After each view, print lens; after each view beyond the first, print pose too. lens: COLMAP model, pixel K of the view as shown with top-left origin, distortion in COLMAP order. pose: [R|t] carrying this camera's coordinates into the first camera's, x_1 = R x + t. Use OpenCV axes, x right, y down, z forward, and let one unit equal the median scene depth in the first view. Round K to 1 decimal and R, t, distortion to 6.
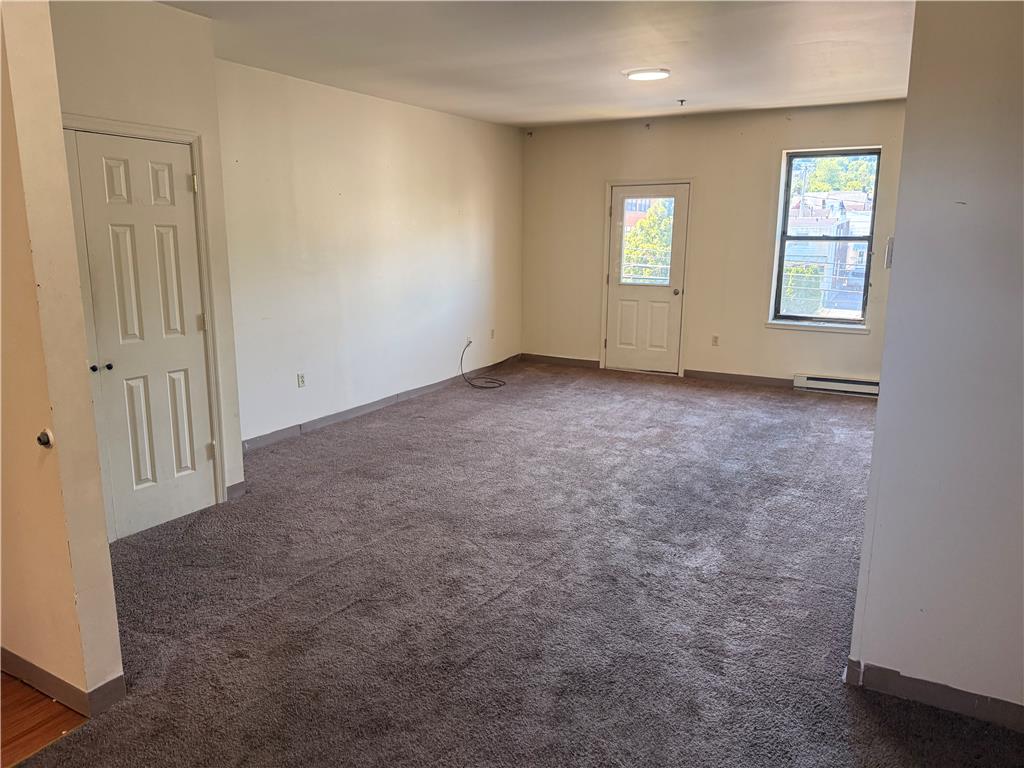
lens RADIAL K [[714.9, 0, 512.6], [0, 714.9, 379.9], [0, 0, 1]] dist [0.000191, -0.003087]
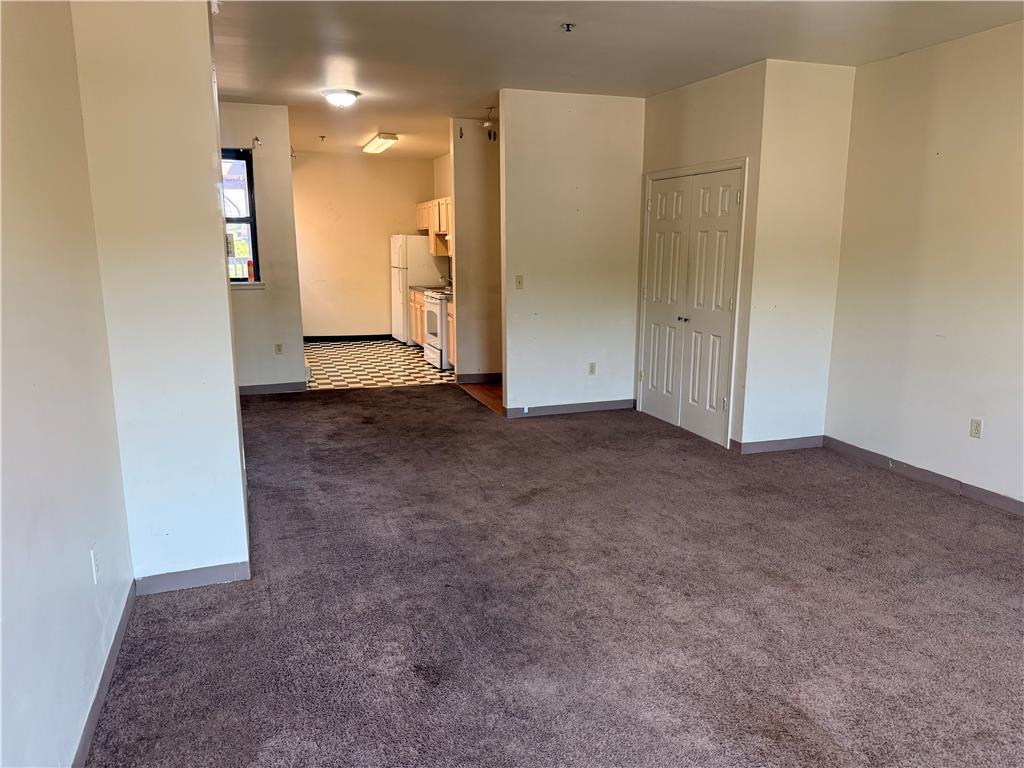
lens RADIAL K [[714.9, 0, 511.3], [0, 714.9, 387.1], [0, 0, 1]] dist [0.000191, -0.003087]
pose [[-0.652813, 0.145377, -0.743438, 0.869777], [-0.152095, 0.936273, 0.316639, -0.309108], [0.742093, 0.319779, -0.589100, 1.608063]]
